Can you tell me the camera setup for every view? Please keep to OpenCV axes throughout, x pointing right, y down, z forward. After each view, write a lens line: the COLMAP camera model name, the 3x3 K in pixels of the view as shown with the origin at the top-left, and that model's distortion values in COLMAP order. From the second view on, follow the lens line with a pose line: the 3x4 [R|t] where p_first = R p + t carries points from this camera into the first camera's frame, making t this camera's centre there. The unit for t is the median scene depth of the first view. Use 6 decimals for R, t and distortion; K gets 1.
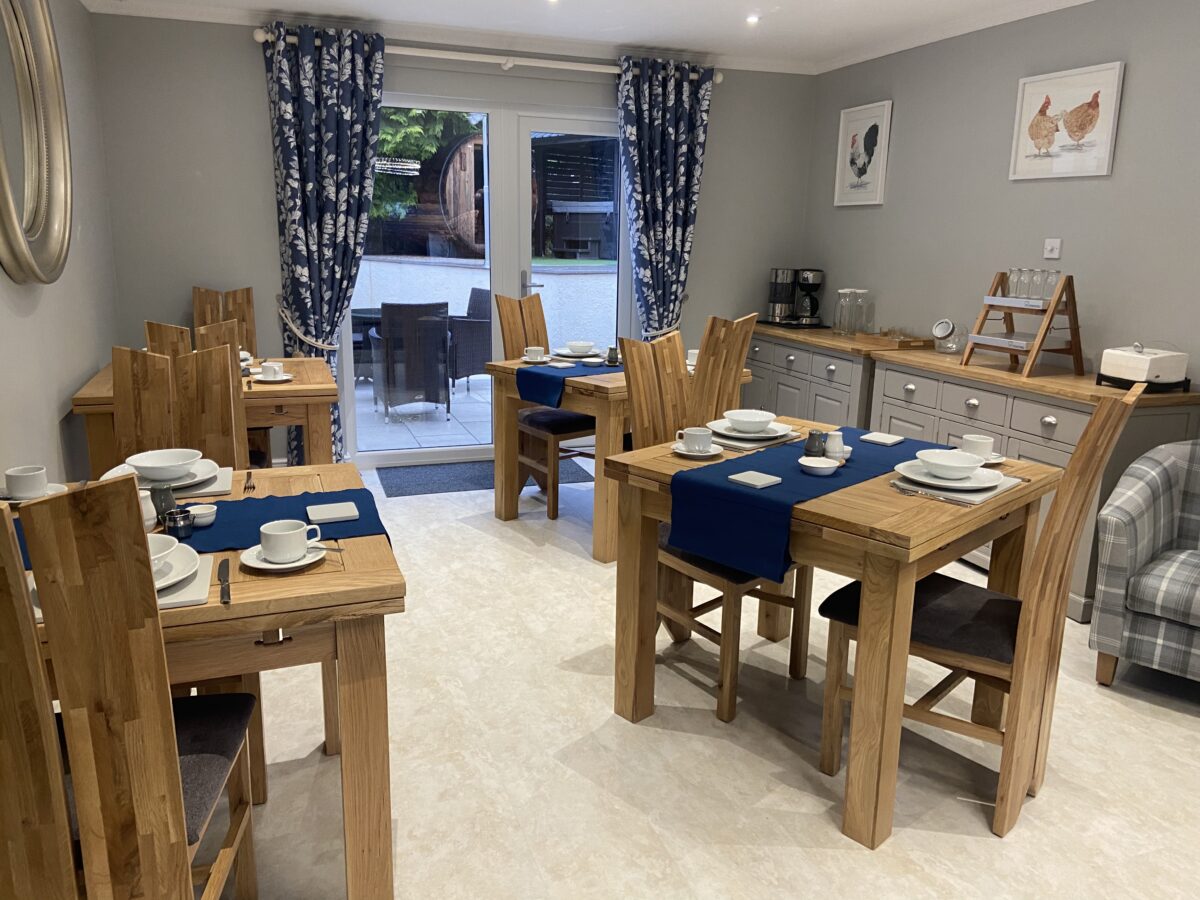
lens RADIAL K [[909.7, 0, 605.7], [0, 909.7, 451.6], [0, 0, 1]] dist [0.089171, -0.104267]
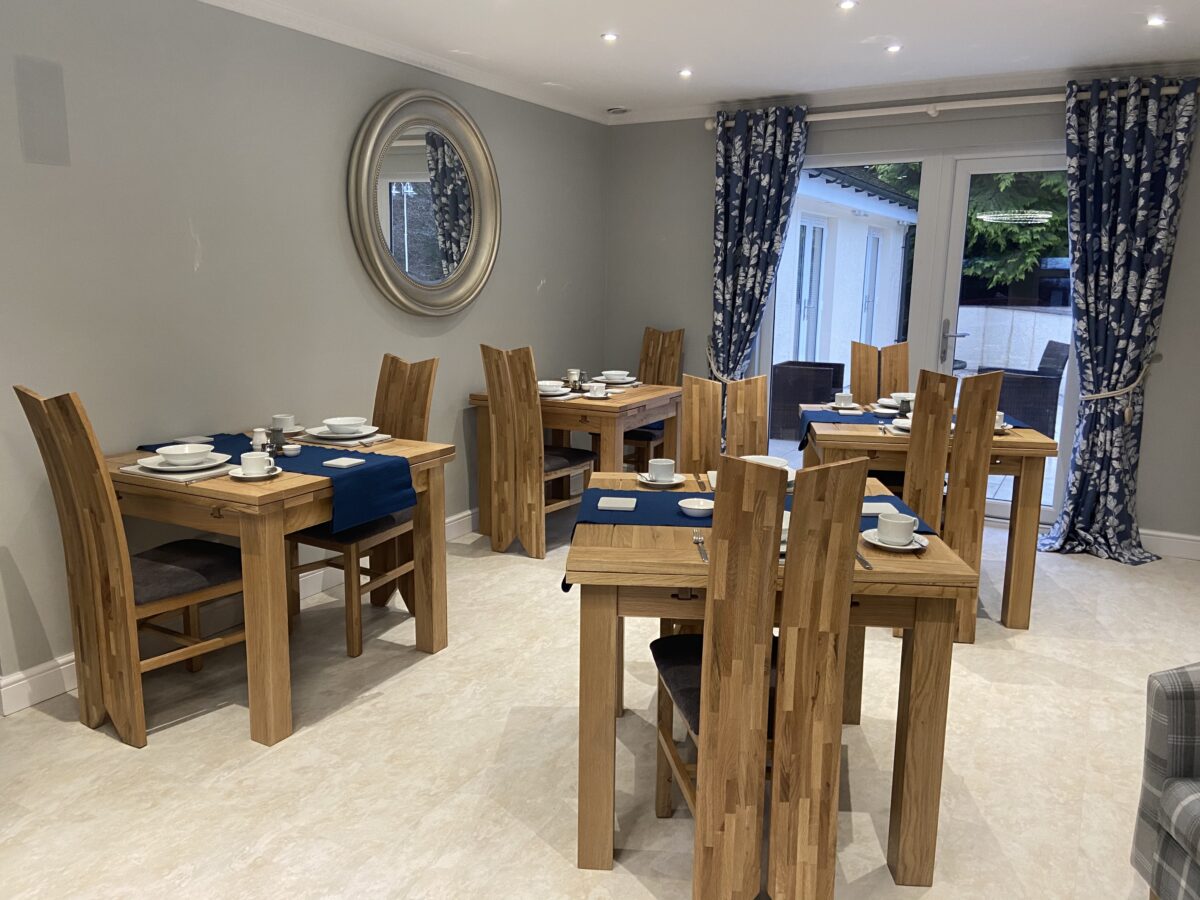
lens RADIAL K [[909.7, 0, 600.7], [0, 909.7, 451.5], [0, 0, 1]] dist [0.089171, -0.104267]
pose [[0.650179, 0.130624, -0.748468, 0.463059], [-0.173704, 0.984575, 0.020937, -0.023608], [0.739658, 0.116400, 0.662840, 0.131098]]
